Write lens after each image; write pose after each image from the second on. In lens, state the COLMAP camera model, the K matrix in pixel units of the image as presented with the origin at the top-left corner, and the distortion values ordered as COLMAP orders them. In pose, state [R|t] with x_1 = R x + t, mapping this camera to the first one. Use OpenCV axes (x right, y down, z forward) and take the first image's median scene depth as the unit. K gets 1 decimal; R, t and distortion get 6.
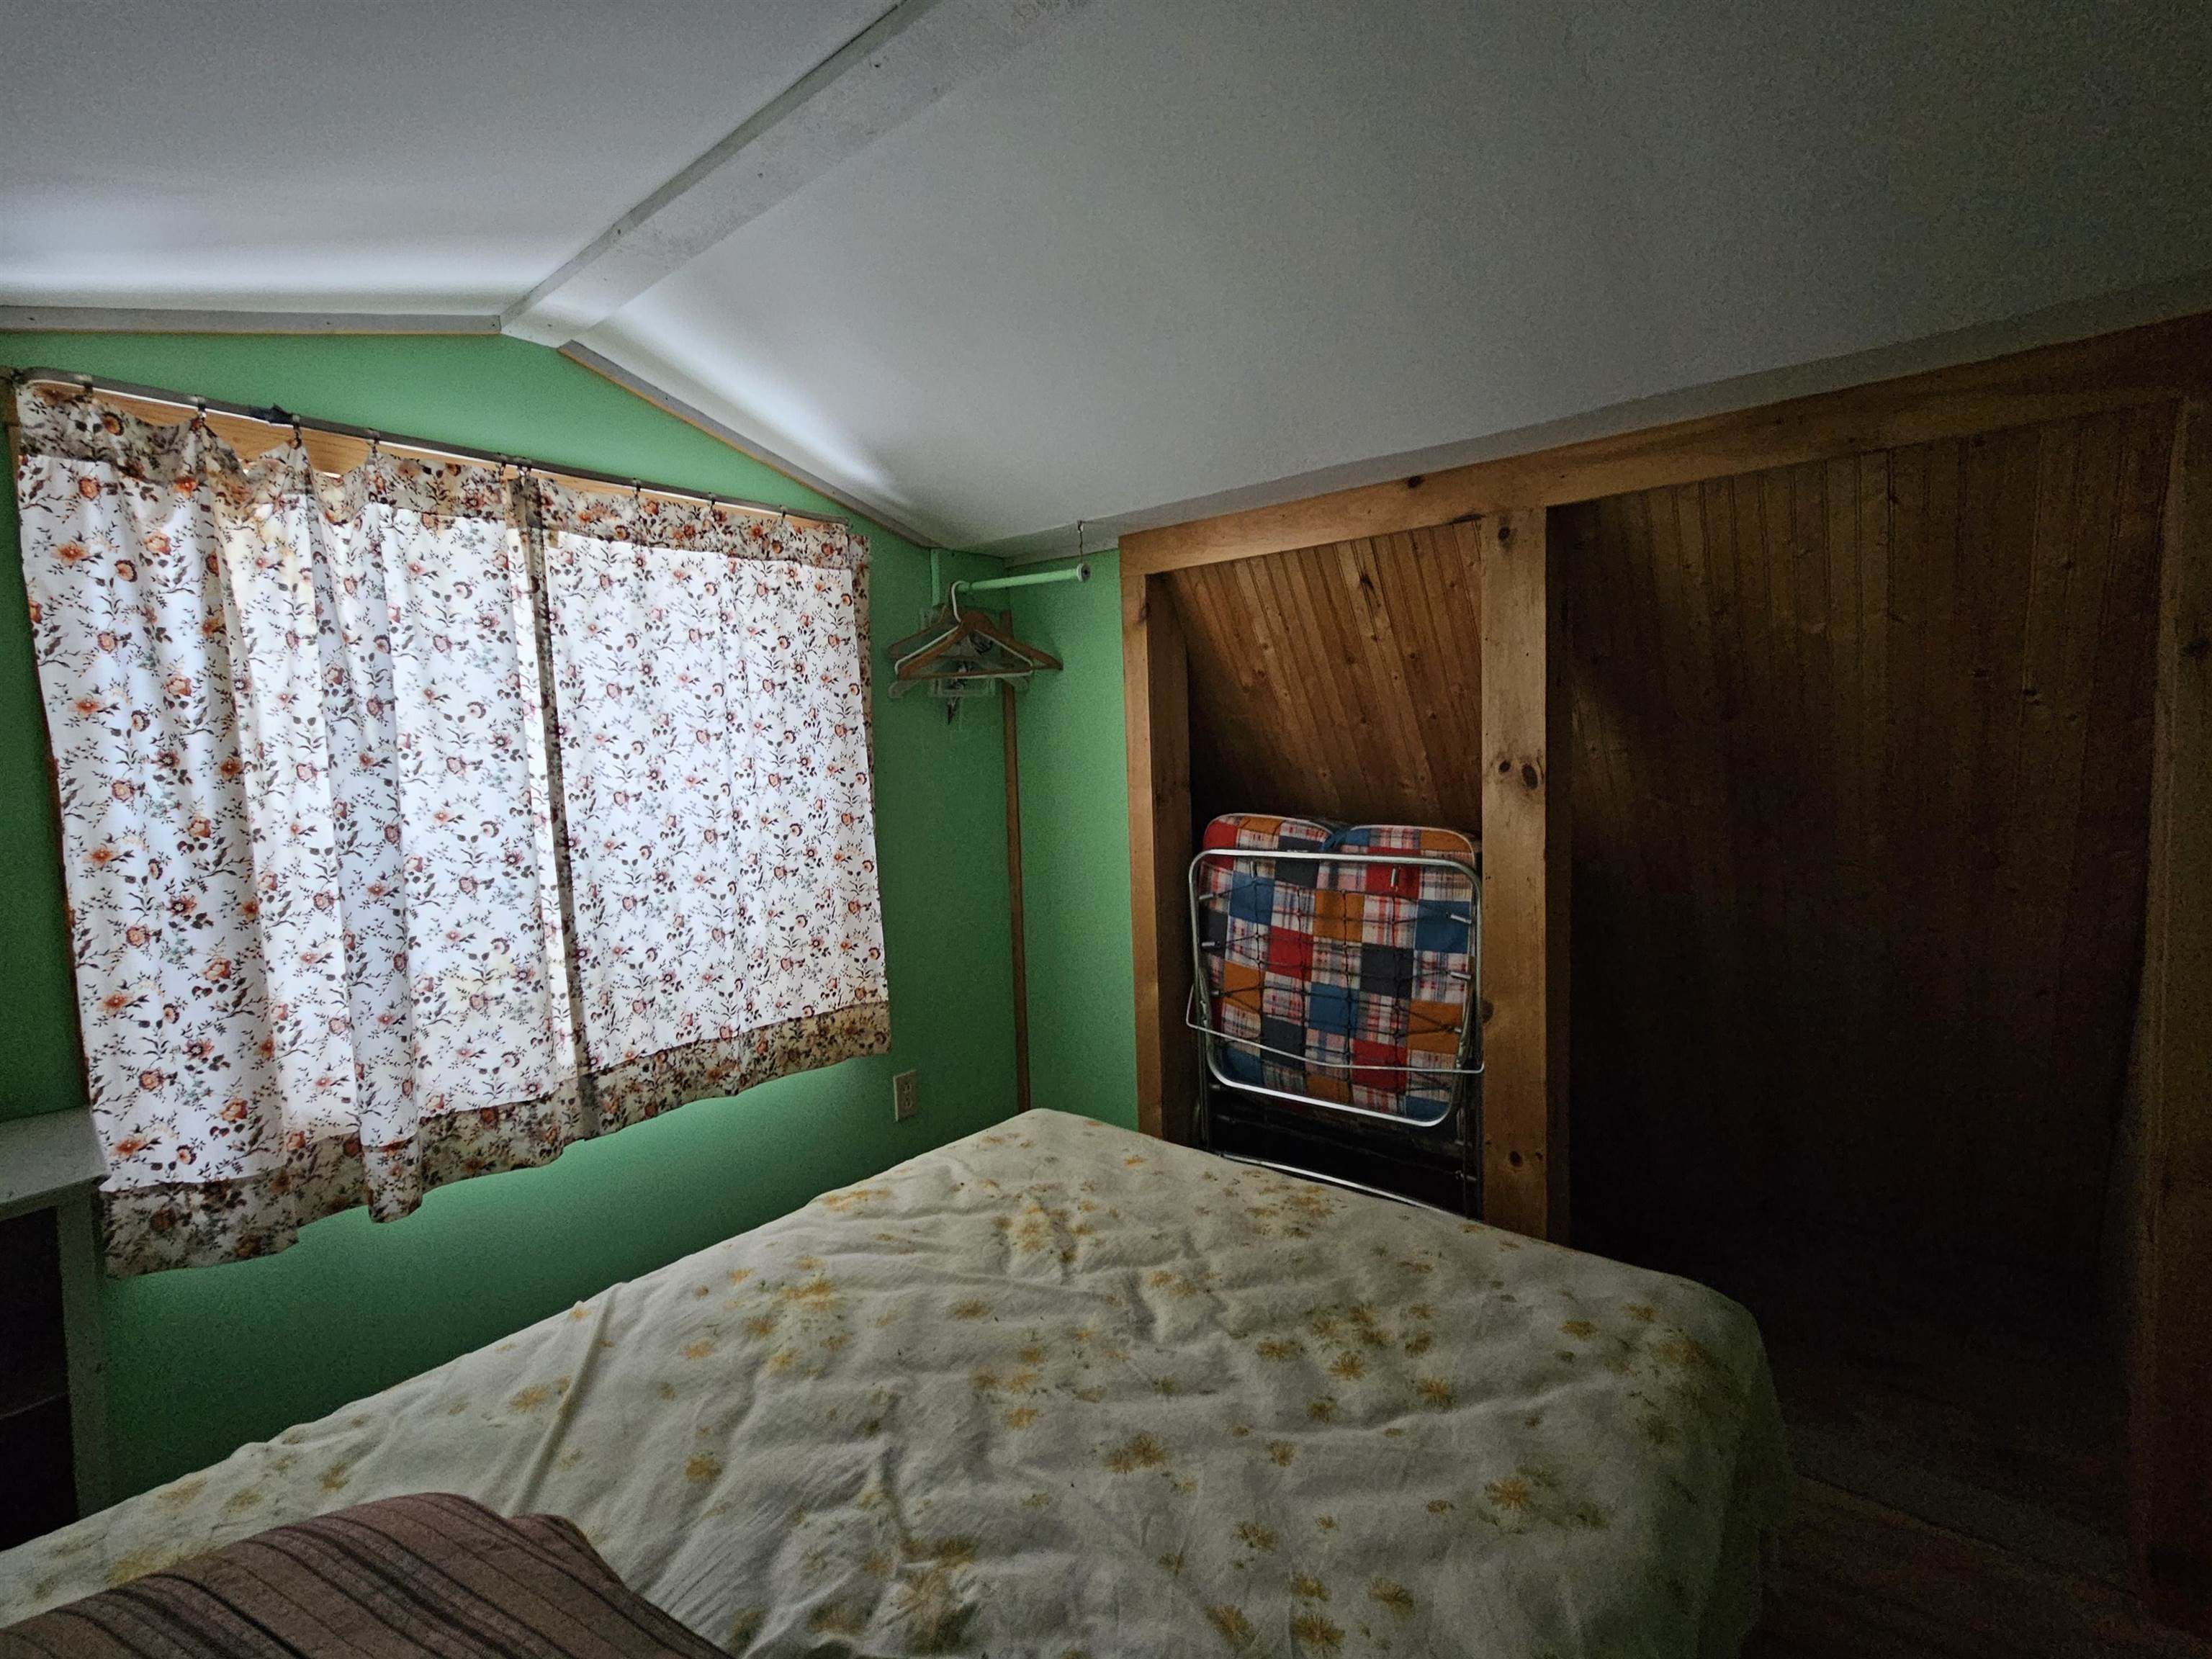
lens RADIAL K [[981.2, 0, 1106.0], [0, 981.2, 829.5], [0, 0, 1]] dist [0.000218, -0.000499]
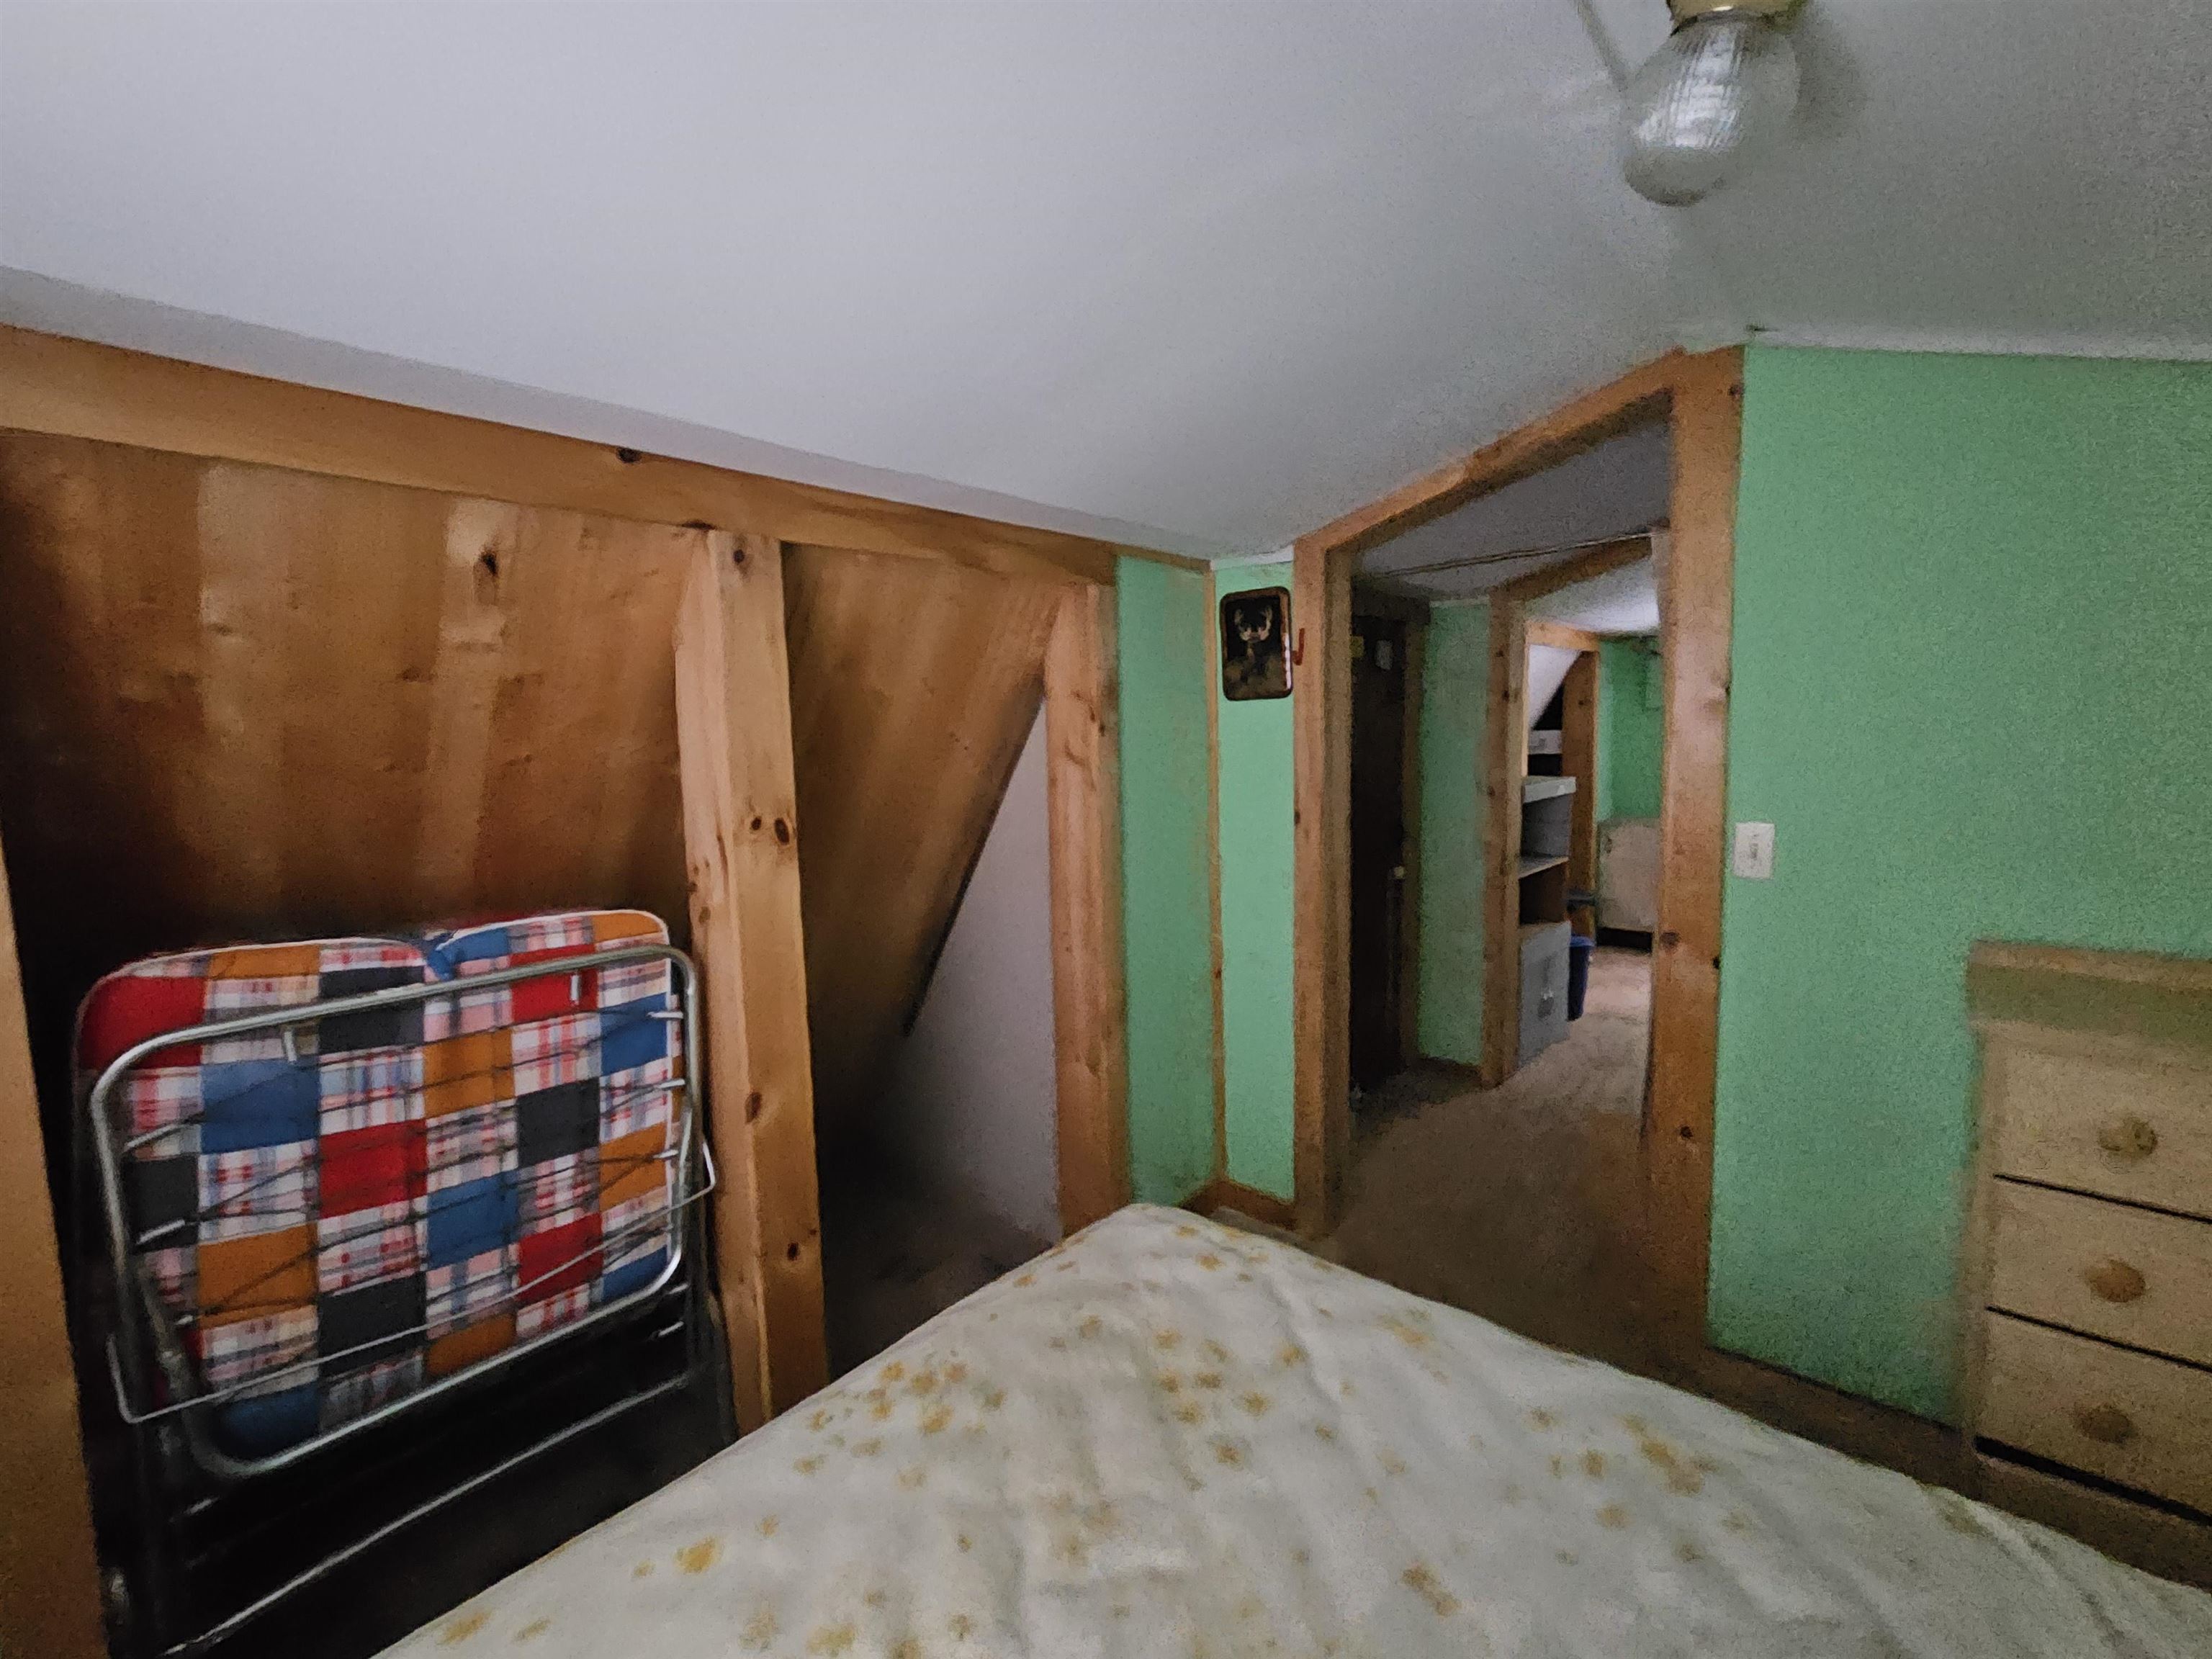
lens RADIAL K [[981.2, 0, 1106.0], [0, 981.2, 829.5], [0, 0, 1]] dist [0.000218, -0.000499]
pose [[0.027554, -0.071892, 0.997032, -0.436854], [0.101753, 0.992431, 0.068749, -0.081972], [-0.994428, 0.099557, 0.034661, 0.622478]]
